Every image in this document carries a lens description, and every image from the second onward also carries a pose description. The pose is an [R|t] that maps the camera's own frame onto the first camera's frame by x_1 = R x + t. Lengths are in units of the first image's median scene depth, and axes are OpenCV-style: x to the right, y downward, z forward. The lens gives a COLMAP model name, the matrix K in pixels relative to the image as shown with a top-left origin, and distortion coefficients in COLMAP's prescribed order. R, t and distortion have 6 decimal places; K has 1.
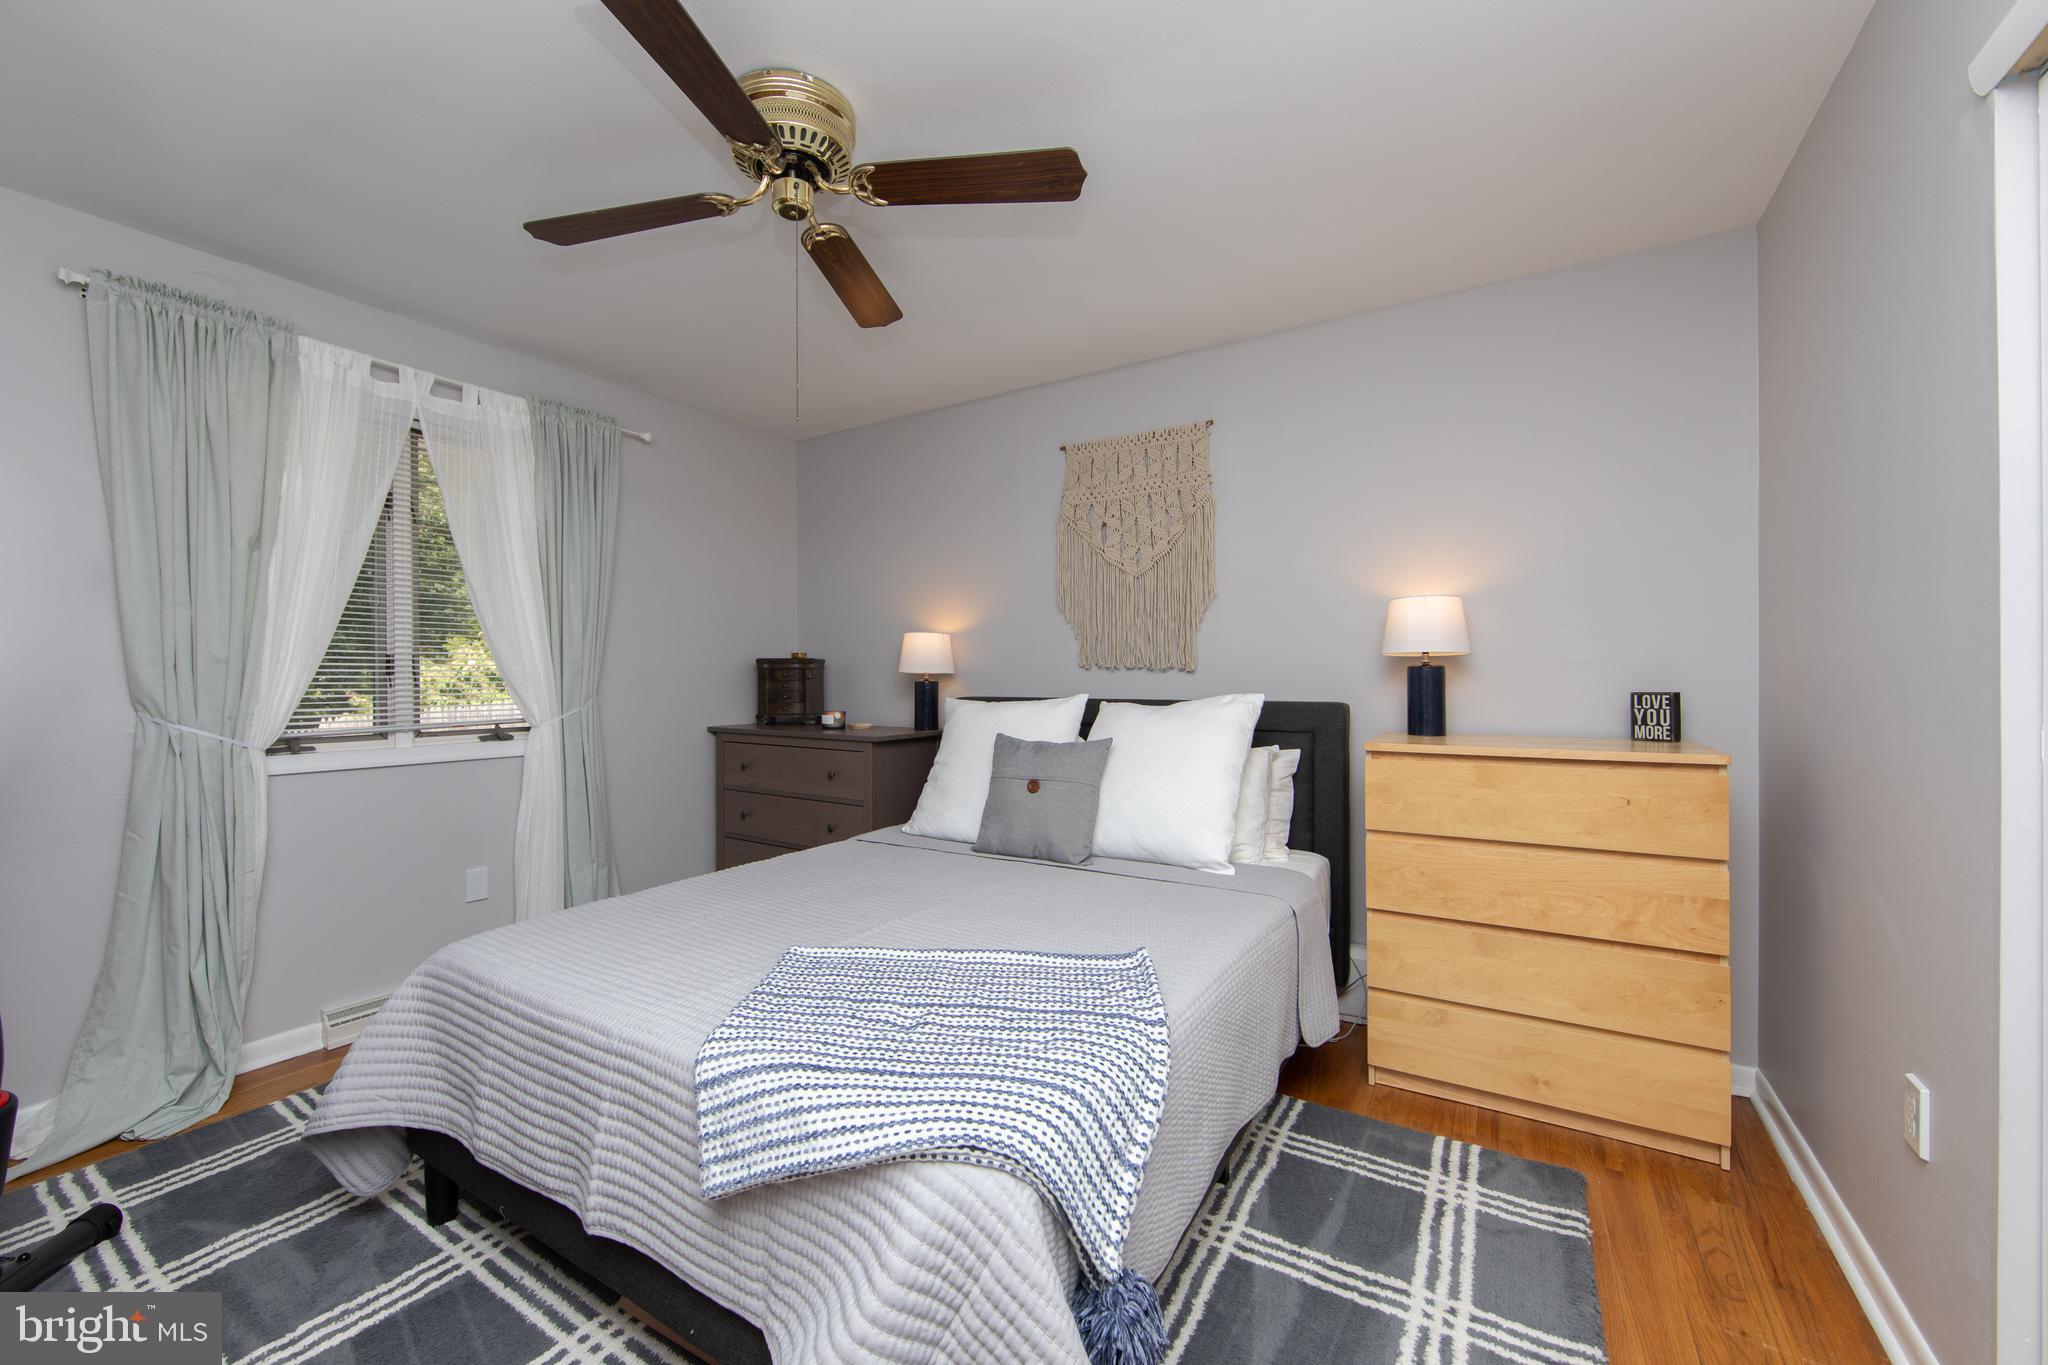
lens RADIAL K [[801.0, 0, 1024.2], [0, 801.0, 680.2], [0, 0, 1]] dist [-0.008978, 0.001769]
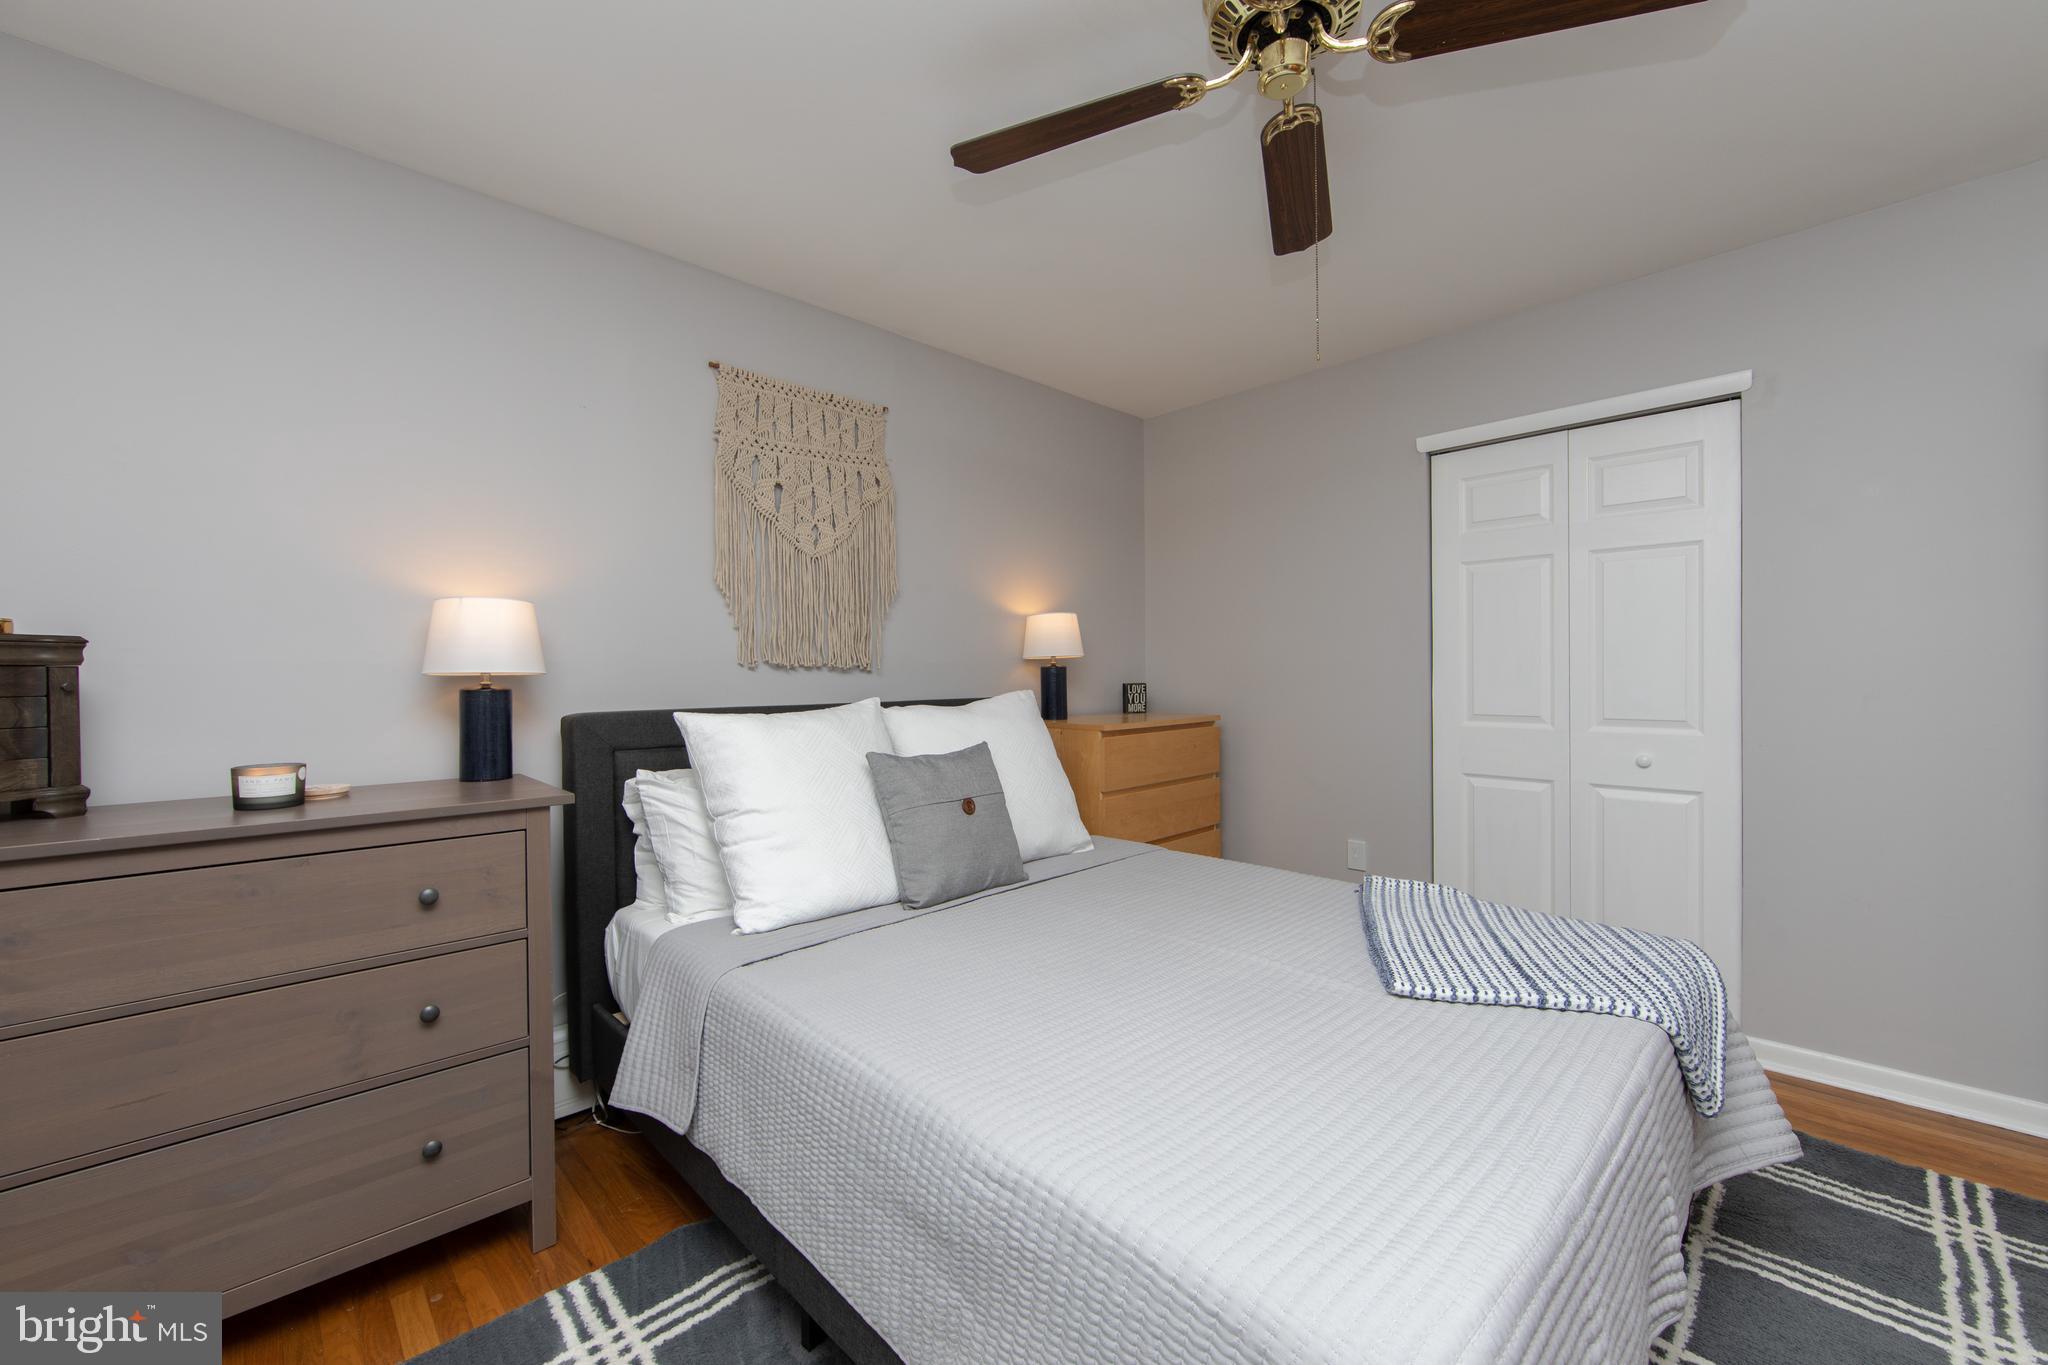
lens RADIAL K [[801.0, 0, 1025.5], [0, 801.0, 678.9], [0, 0, 1]] dist [-0.008978, 0.001769]
pose [[0.252443, -0.003476, 0.967606, -0.605122], [0.021262, 0.999772, -0.001956, 0.003107], [-0.967378, 0.021067, 0.252459, 0.567871]]
